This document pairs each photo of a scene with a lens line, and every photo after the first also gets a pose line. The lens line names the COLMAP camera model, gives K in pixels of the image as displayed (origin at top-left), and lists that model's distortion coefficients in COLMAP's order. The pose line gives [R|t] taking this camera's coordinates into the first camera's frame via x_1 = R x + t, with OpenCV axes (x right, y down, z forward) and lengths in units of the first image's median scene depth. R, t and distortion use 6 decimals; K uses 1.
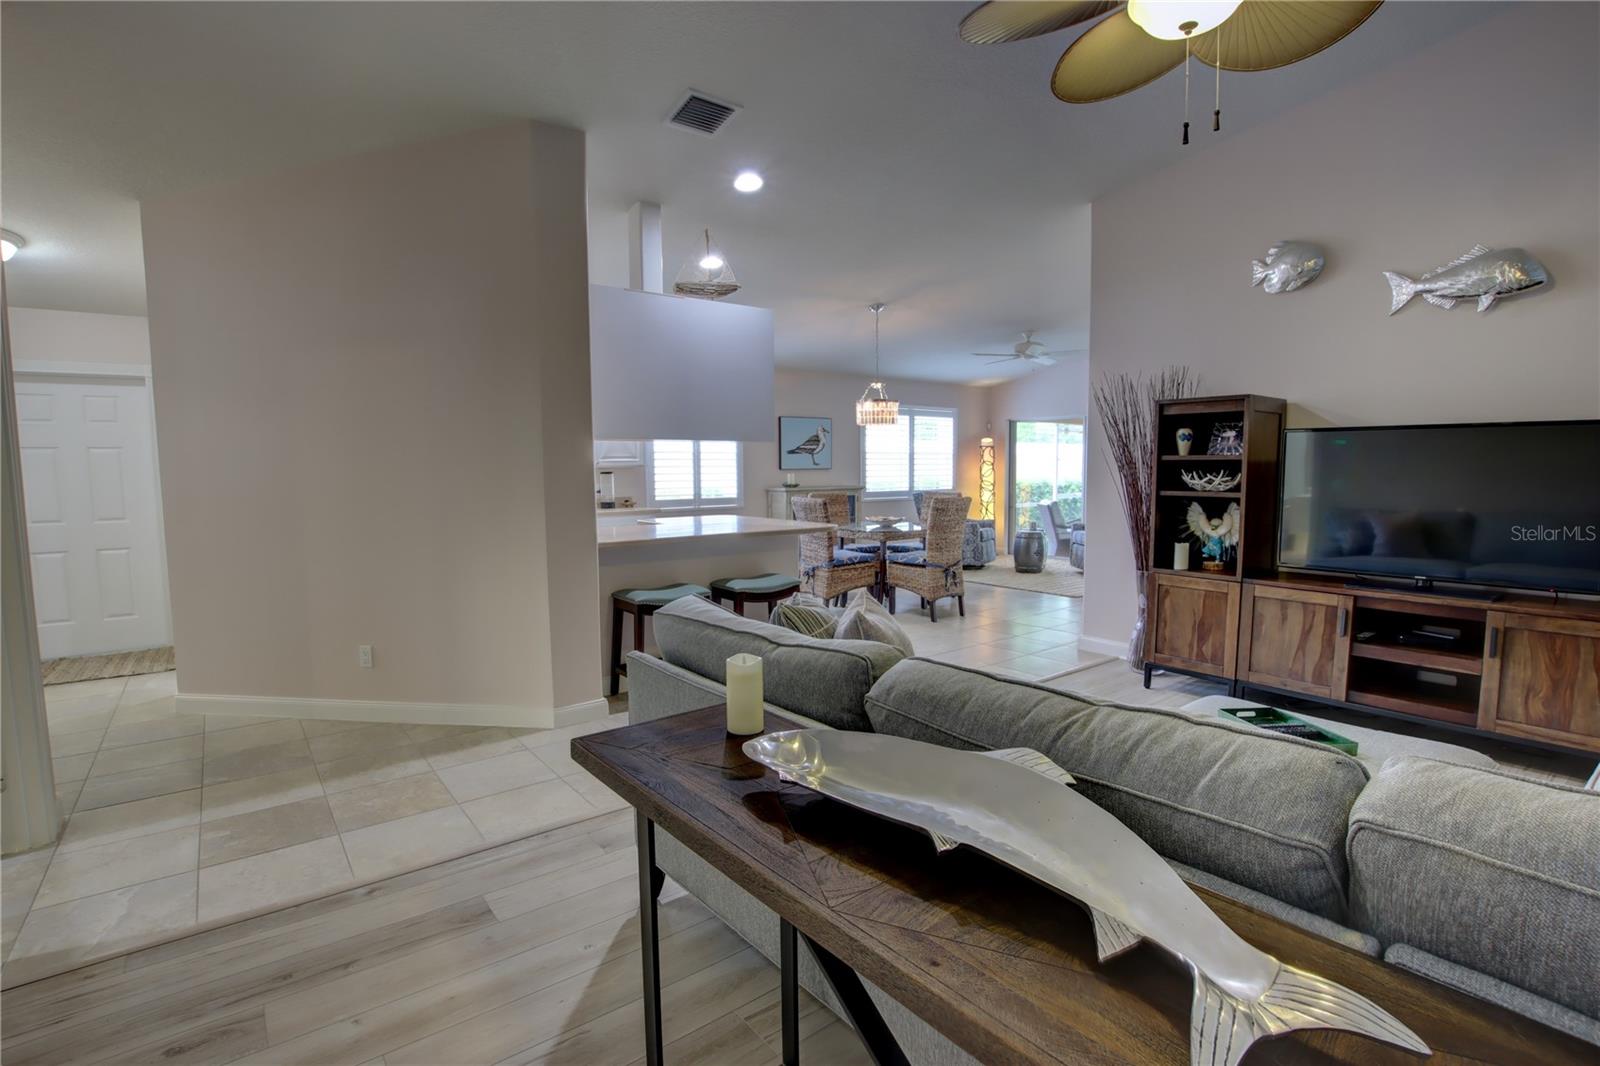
lens RADIAL K [[755.8, 0, 802.8], [0, 755.8, 538.2], [0, 0, 1]] dist [-0.033145, 0.001182]
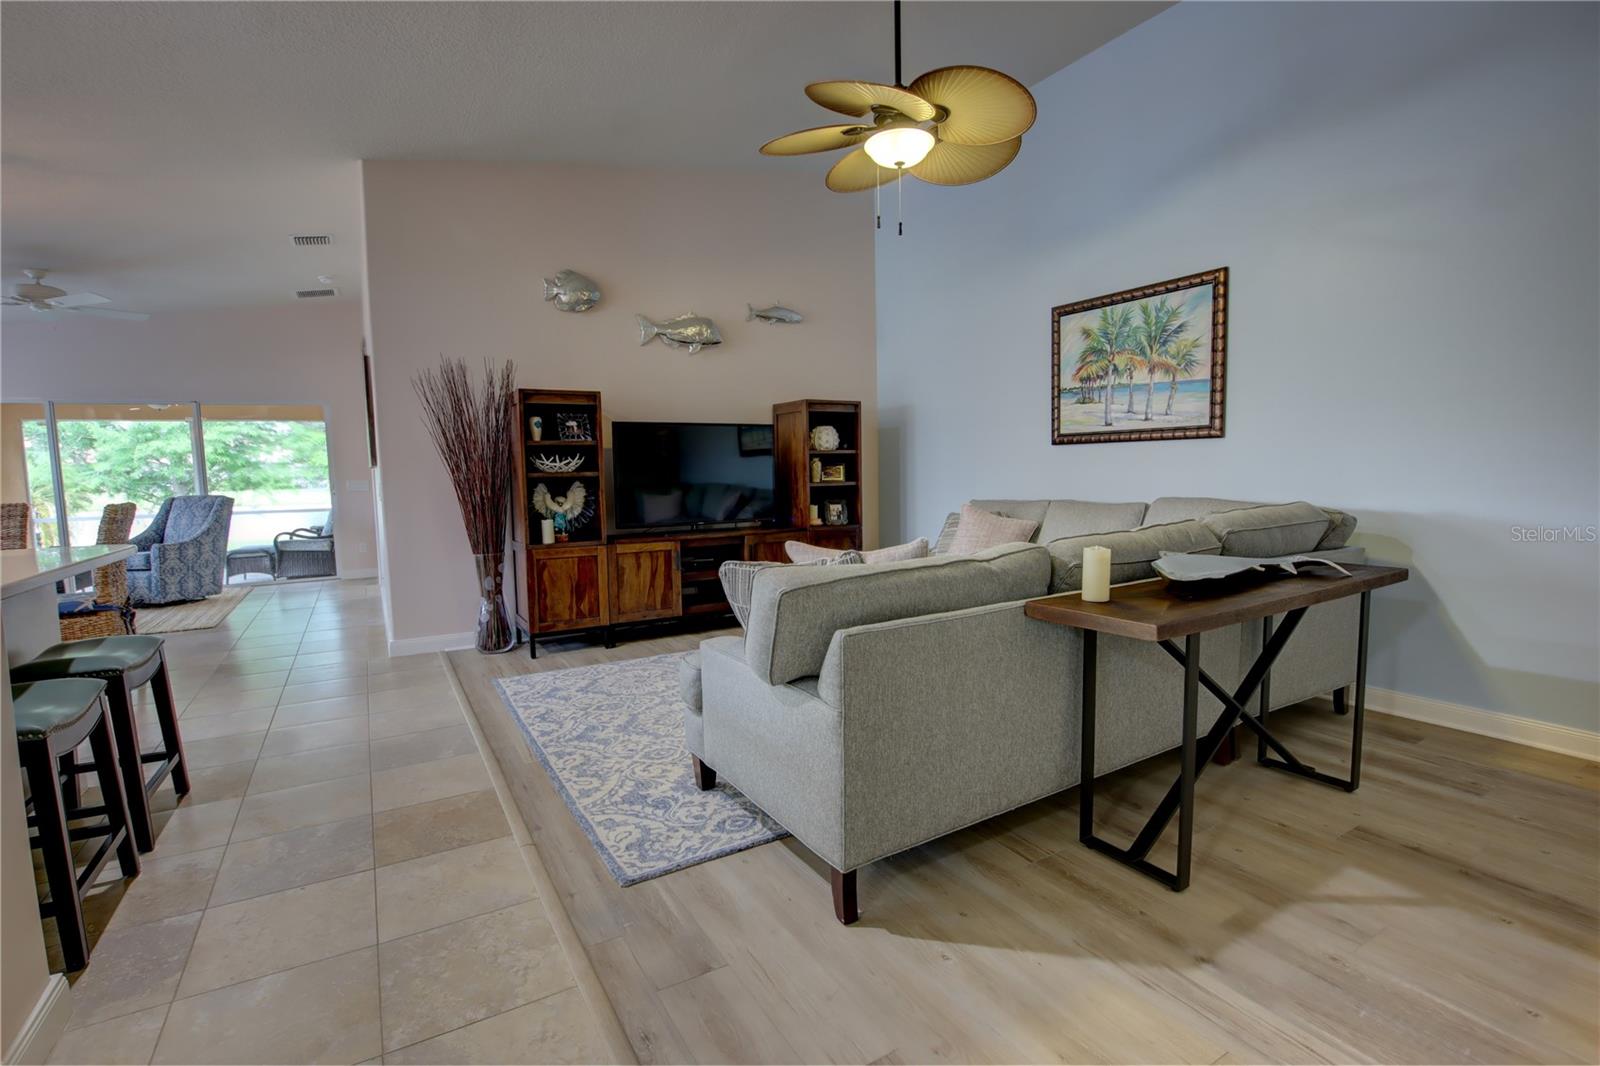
lens RADIAL K [[740.0, 0, 801.0], [0, 740.0, 540.1], [0, 0, 1]] dist [-0.033379, 0.003235]
pose [[0.124325, -0.093715, 0.987806, -0.345587], [0.110428, 0.990652, 0.080087, -0.006082], [-0.986078, 0.099125, 0.133512, 0.313024]]
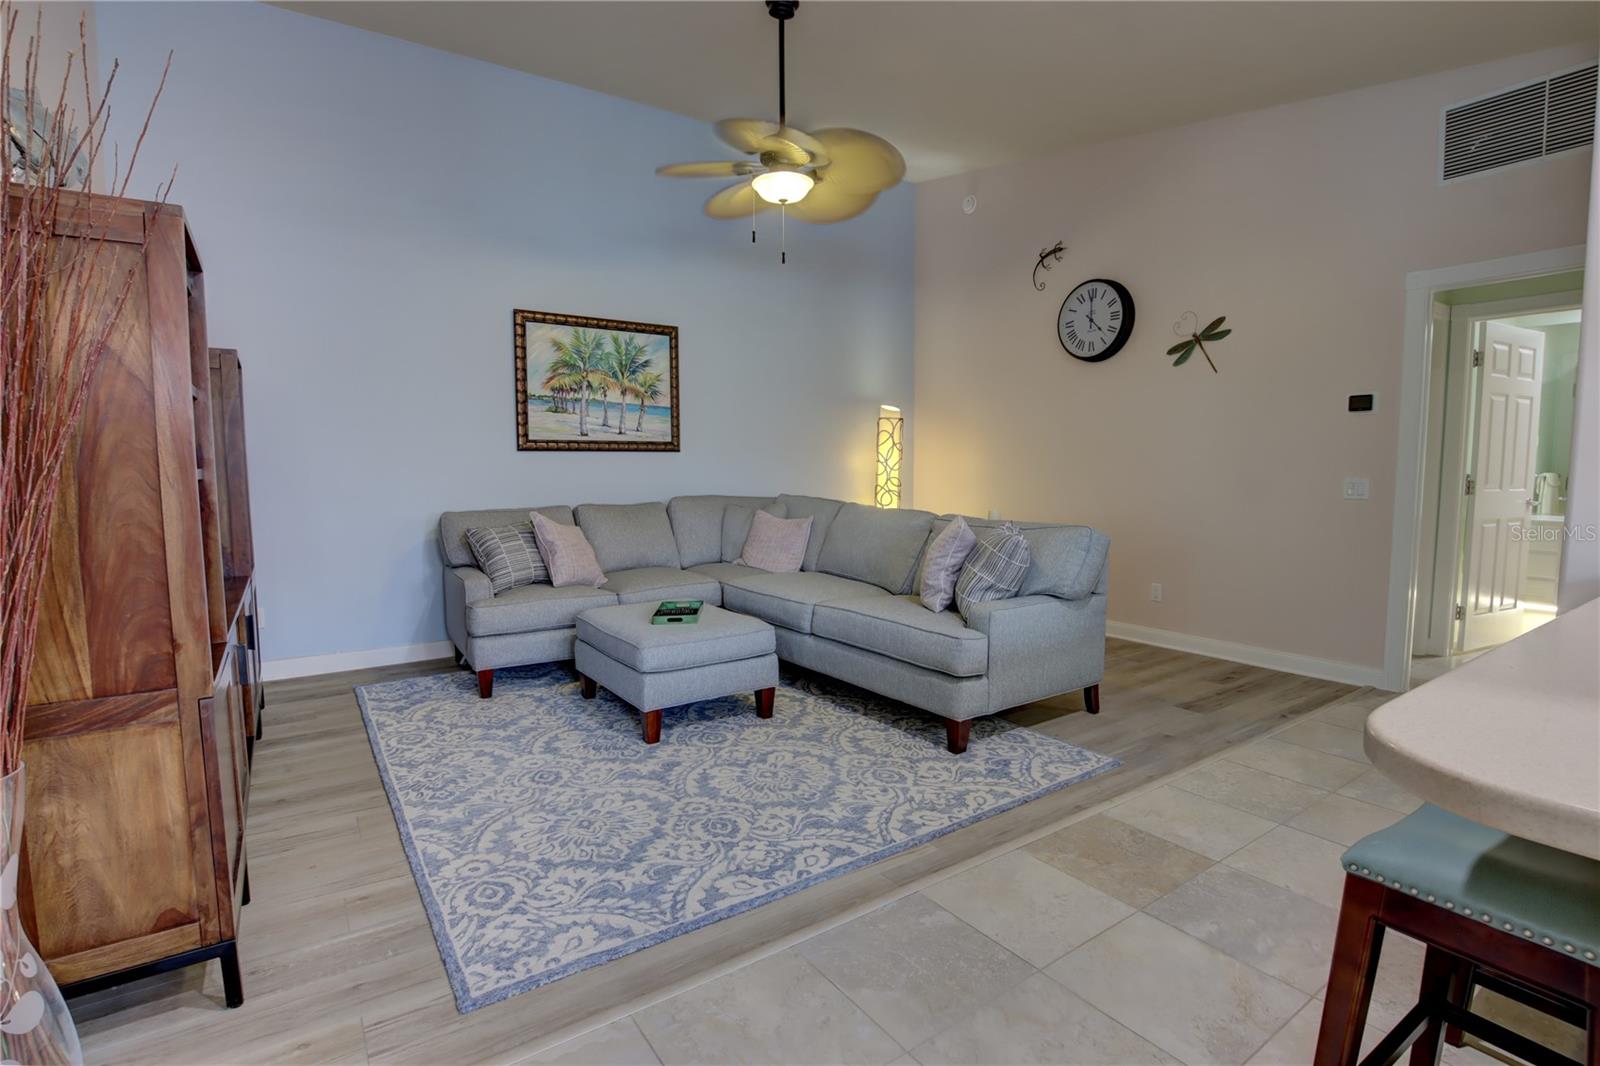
lens RADIAL K [[755.8, 0, 803.8], [0, 755.8, 539.9], [0, 0, 1]] dist [-0.033145, 0.001182]
pose [[-0.998451, 0.004603, 0.055447, 0.107210], [0.014751, 0.982806, 0.184052, -0.058652], [-0.053647, 0.184585, -0.981351, 0.870557]]
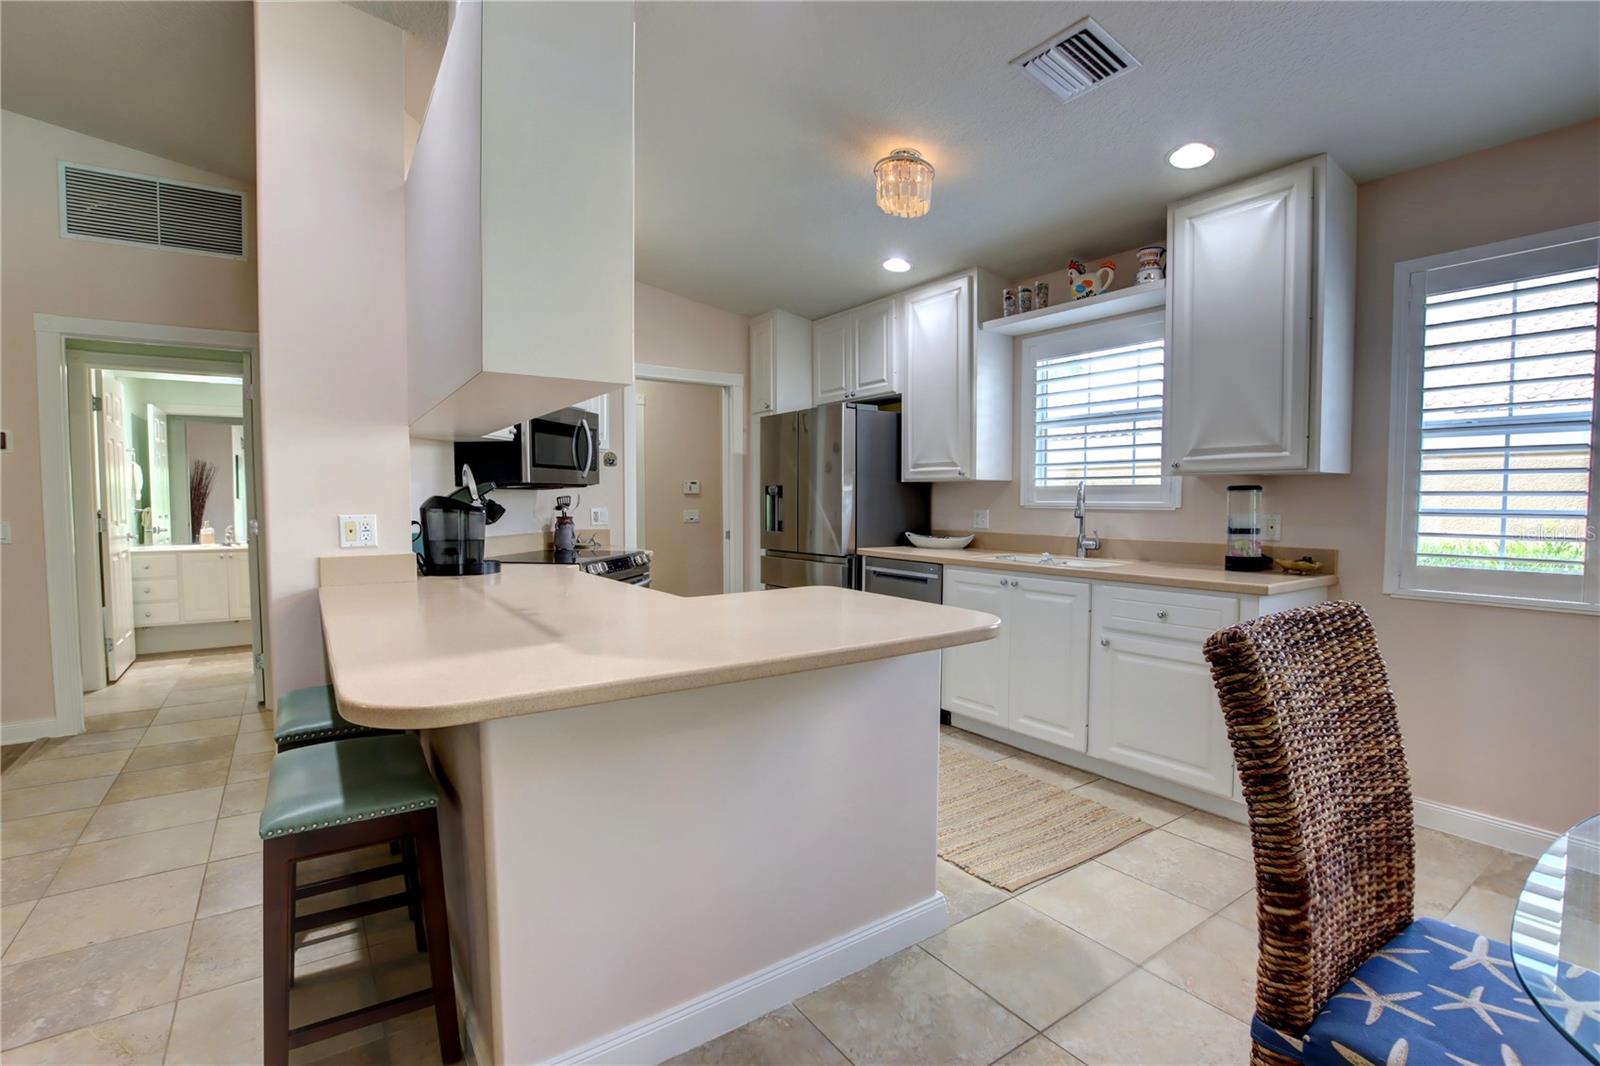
lens RADIAL K [[755.8, 0, 800.9], [0, 755.8, 530.3], [0, 0, 1]] dist [-0.033145, 0.001182]
pose [[-0.061138, 0.052597, -0.996743, 0.200570], [-0.093567, 0.993911, 0.058187, -0.072512], [0.993734, 0.096819, -0.055844, 0.877586]]
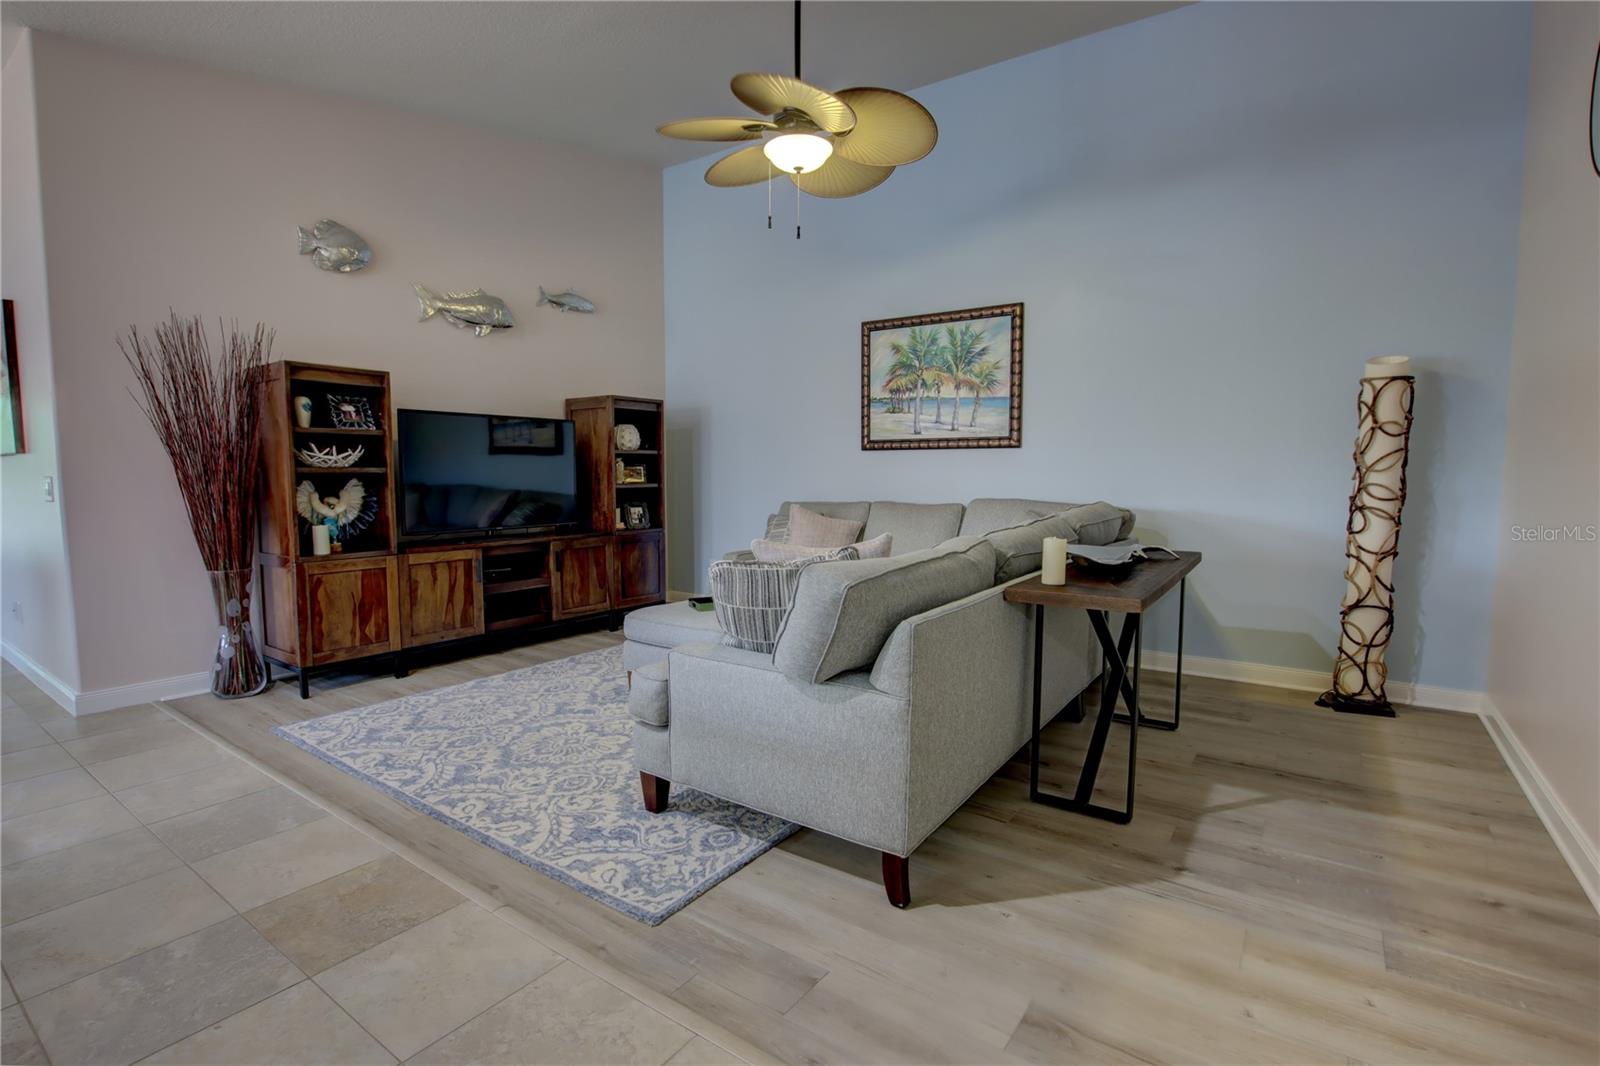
lens RADIAL K [[755.8, 0, 803.5], [0, 755.8, 539.9], [0, 0, 1]] dist [-0.033145, 0.001182]
pose [[-0.292421, -0.082319, 0.952740, -0.336955], [0.090552, 0.989428, 0.113282, -0.016086], [-0.951993, 0.119399, -0.281876, 0.453518]]
